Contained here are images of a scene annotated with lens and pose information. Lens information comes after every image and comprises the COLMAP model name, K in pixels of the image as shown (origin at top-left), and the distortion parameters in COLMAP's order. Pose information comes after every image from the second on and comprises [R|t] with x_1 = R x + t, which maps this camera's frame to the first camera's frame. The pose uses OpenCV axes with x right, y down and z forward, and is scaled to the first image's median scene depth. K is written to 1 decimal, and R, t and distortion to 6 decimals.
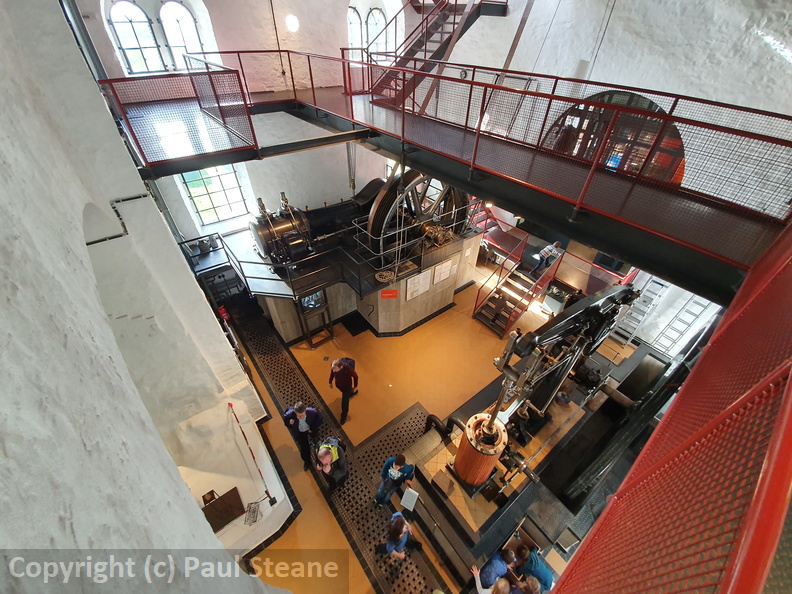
lens RADIAL K [[322.6, 0, 396.0], [0, 322.6, 297.0], [0, 0, 1]] dist [-0.000857, -0.000118]
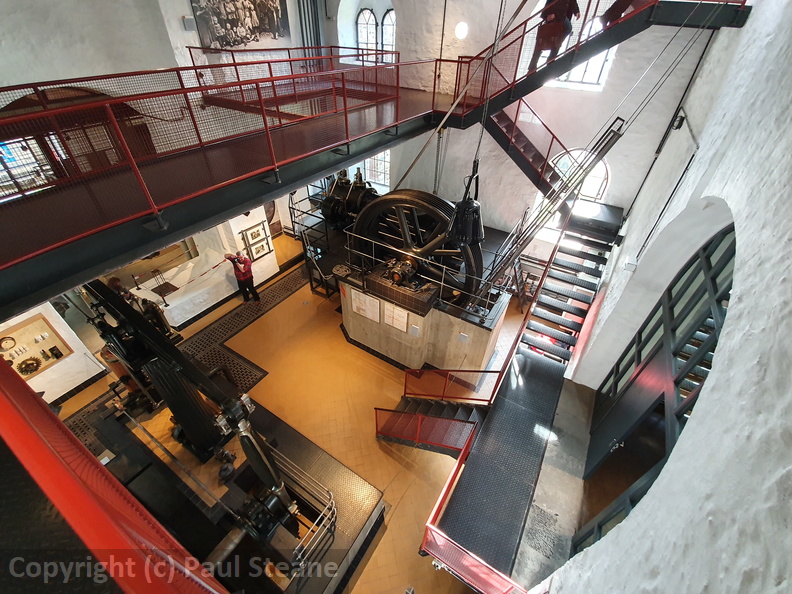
lens RADIAL K [[322.6, 0, 396.0], [0, 322.6, 297.0], [0, 0, 1]] dist [-0.000857, -0.000118]
pose [[0.356241, 0.597630, -0.718283, 1.088404], [-0.624691, 0.723996, 0.292560, -0.564187], [0.694876, 0.344483, 0.631251, 0.696181]]
